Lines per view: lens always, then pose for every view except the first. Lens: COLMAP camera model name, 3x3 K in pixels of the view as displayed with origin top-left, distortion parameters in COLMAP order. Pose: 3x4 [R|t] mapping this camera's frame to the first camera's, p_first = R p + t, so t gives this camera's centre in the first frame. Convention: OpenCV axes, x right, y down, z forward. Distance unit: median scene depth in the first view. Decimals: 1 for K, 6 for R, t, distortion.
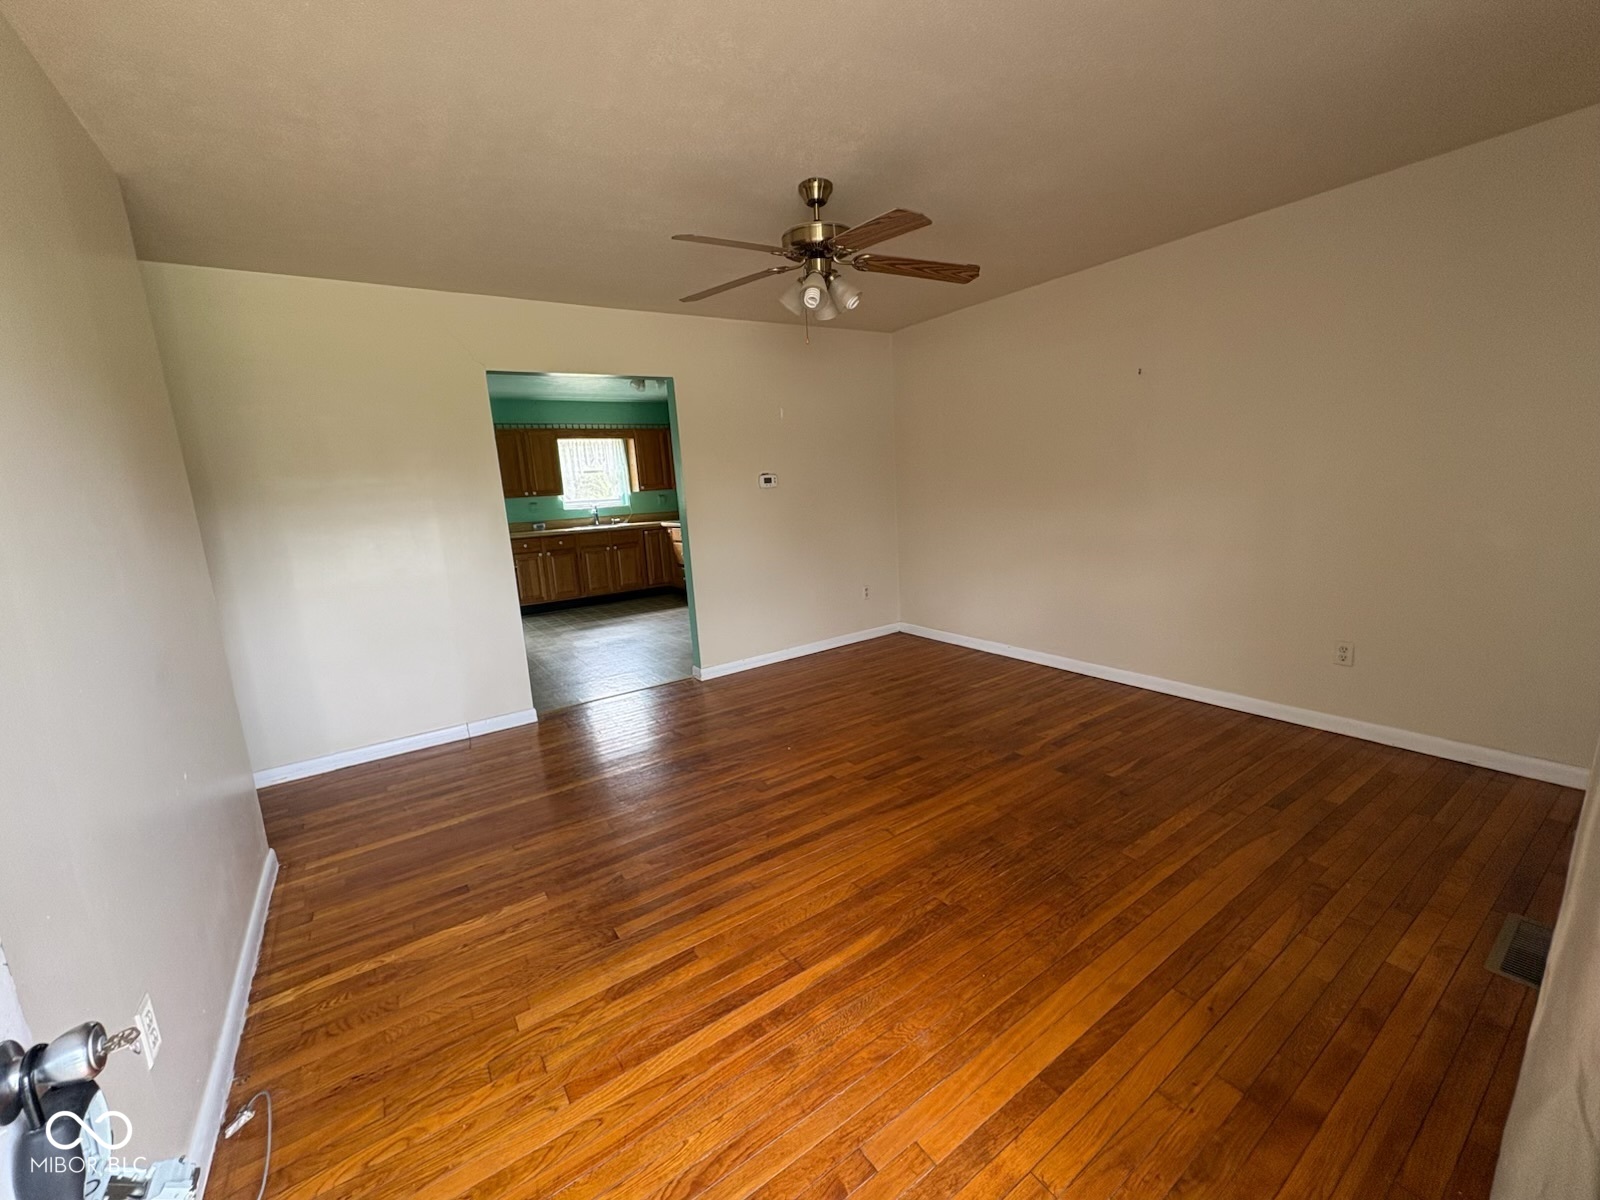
lens RADIAL K [[639.0, 0, 811.7], [0, 639.0, 603.8], [0, 0, 1]] dist [0.000703, 0.000356]
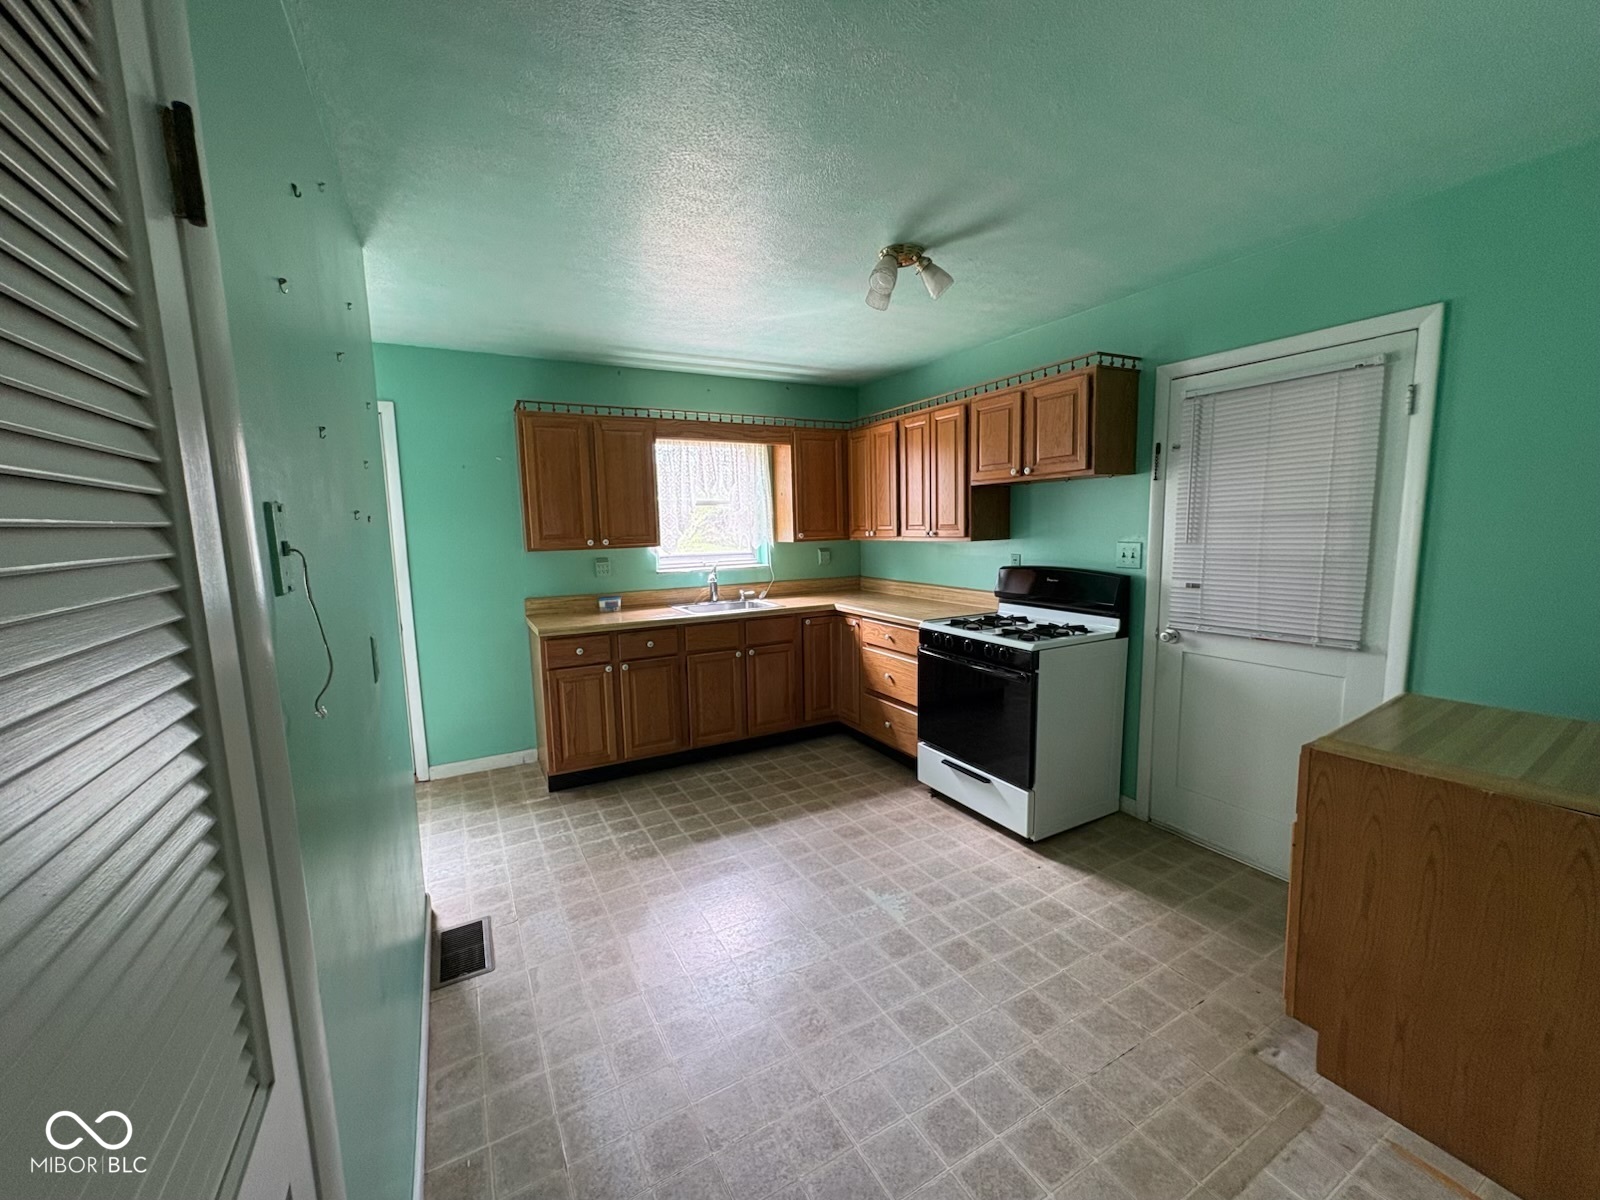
lens RADIAL K [[639.0, 0, 801.1], [0, 639.0, 602.1], [0, 0, 1]] dist [0.000703, 0.000356]
pose [[0.993811, 0.047026, -0.100634, -0.217314], [-0.052302, 0.997356, -0.050450, -0.103909], [0.097996, 0.055401, 0.993644, 0.494046]]
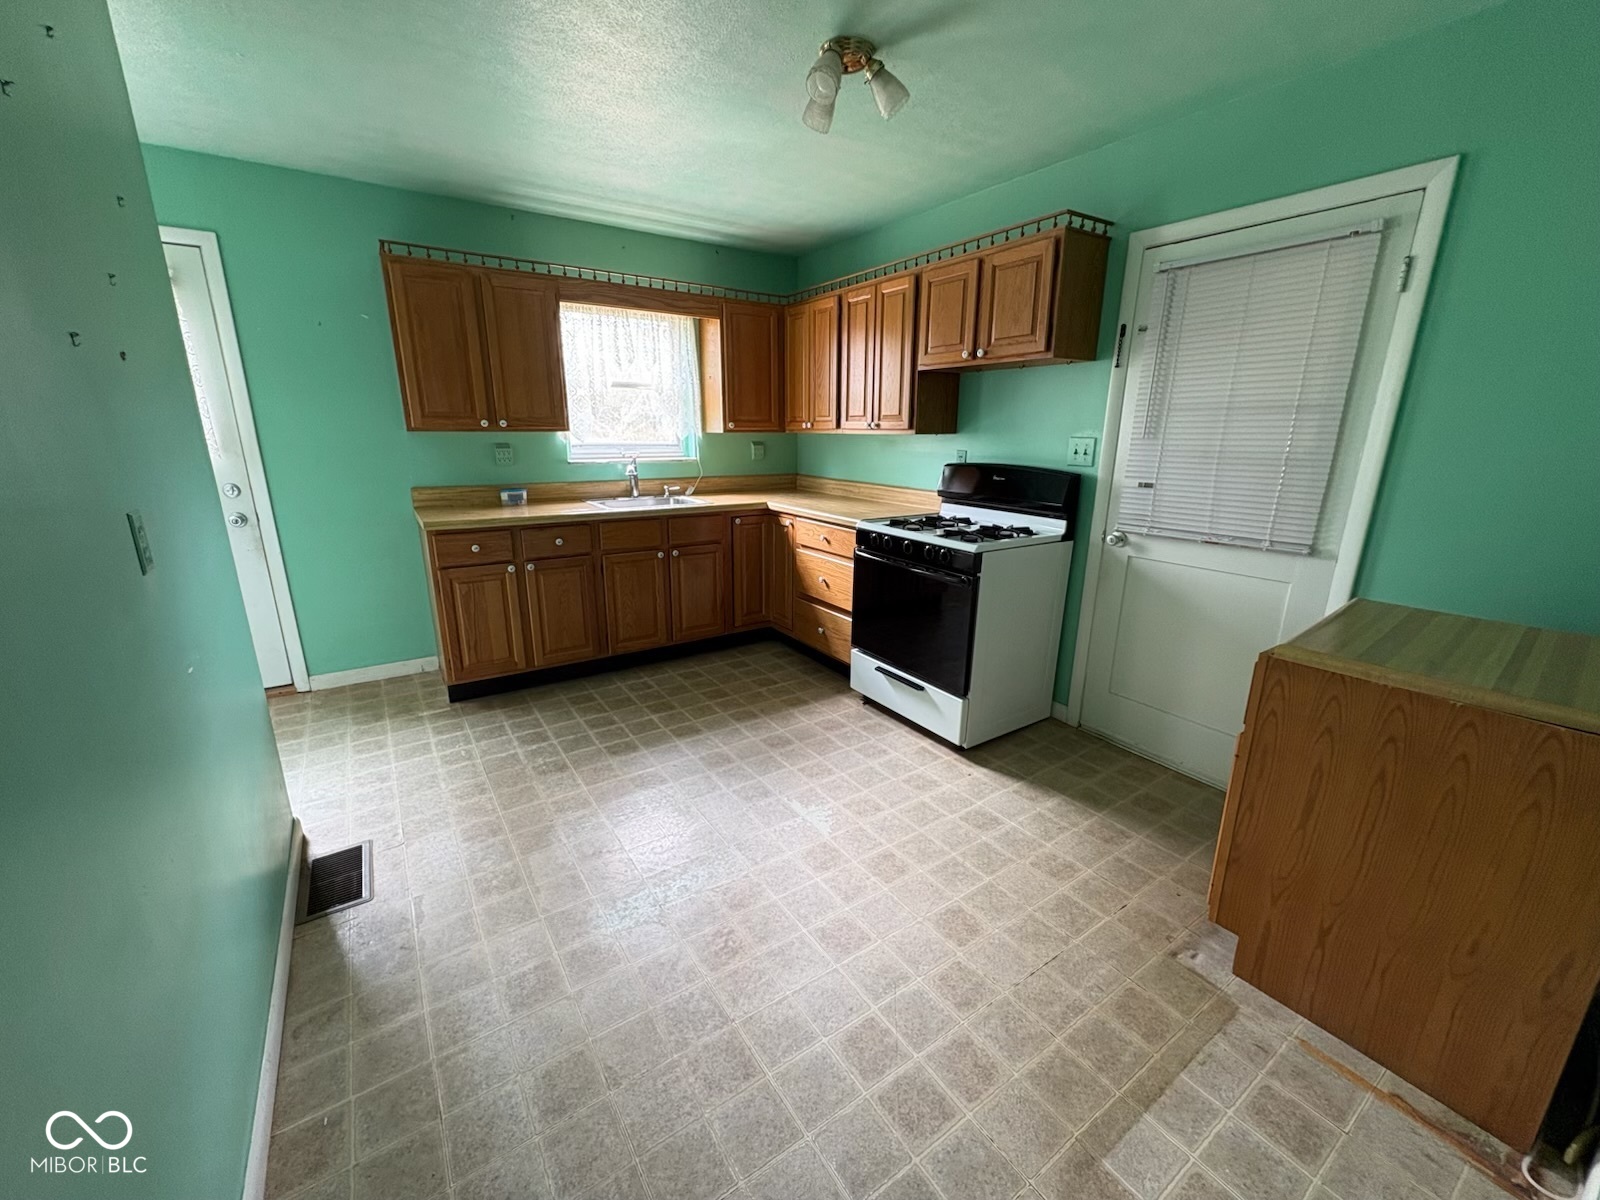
lens RADIAL K [[639.0, 0, 800.2], [0, 639.0, 600.4], [0, 0, 1]] dist [0.000703, 0.000356]
pose [[0.997772, 0.066703, -0.001666, -0.211890], [-0.066315, 0.994112, 0.085701, -0.099188], [0.007372, -0.085399, 0.996320, 0.530534]]
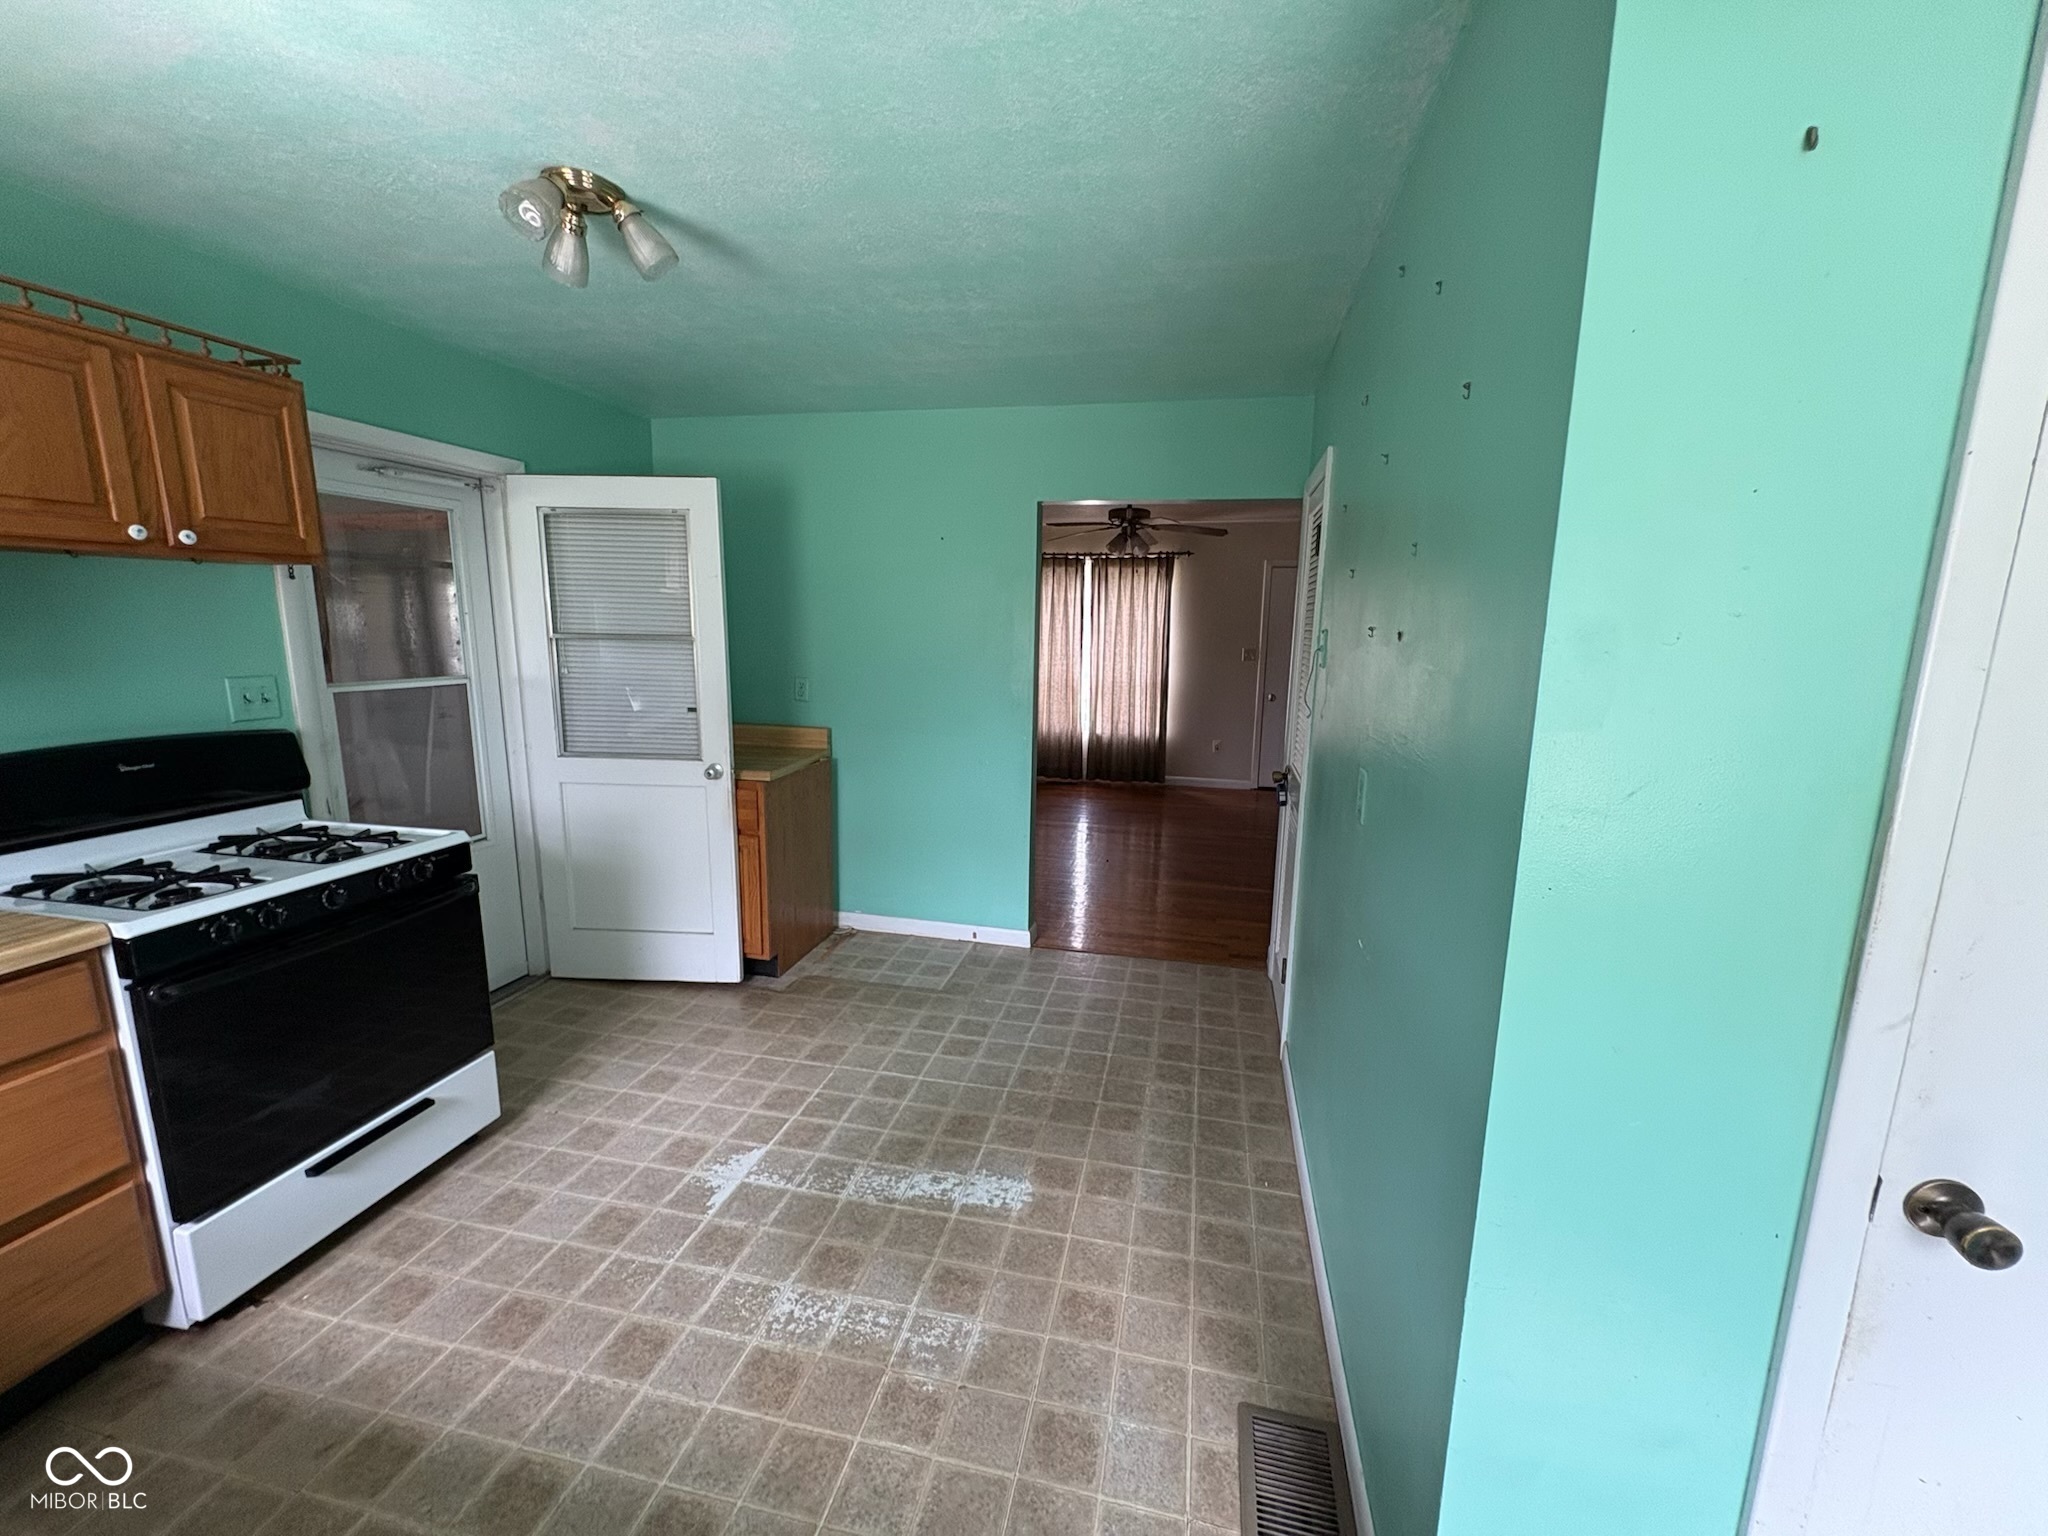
lens RADIAL K [[818.0, 0, 1025.4], [0, 818.0, 771.5], [0, 0, 1]] dist [0.000703, 0.000356]
pose [[-0.672633, -0.085318, 0.735041, -0.479962], [0.161294, 0.952542, 0.258163, -0.170482], [-0.722183, 0.292207, -0.626950, 0.899306]]
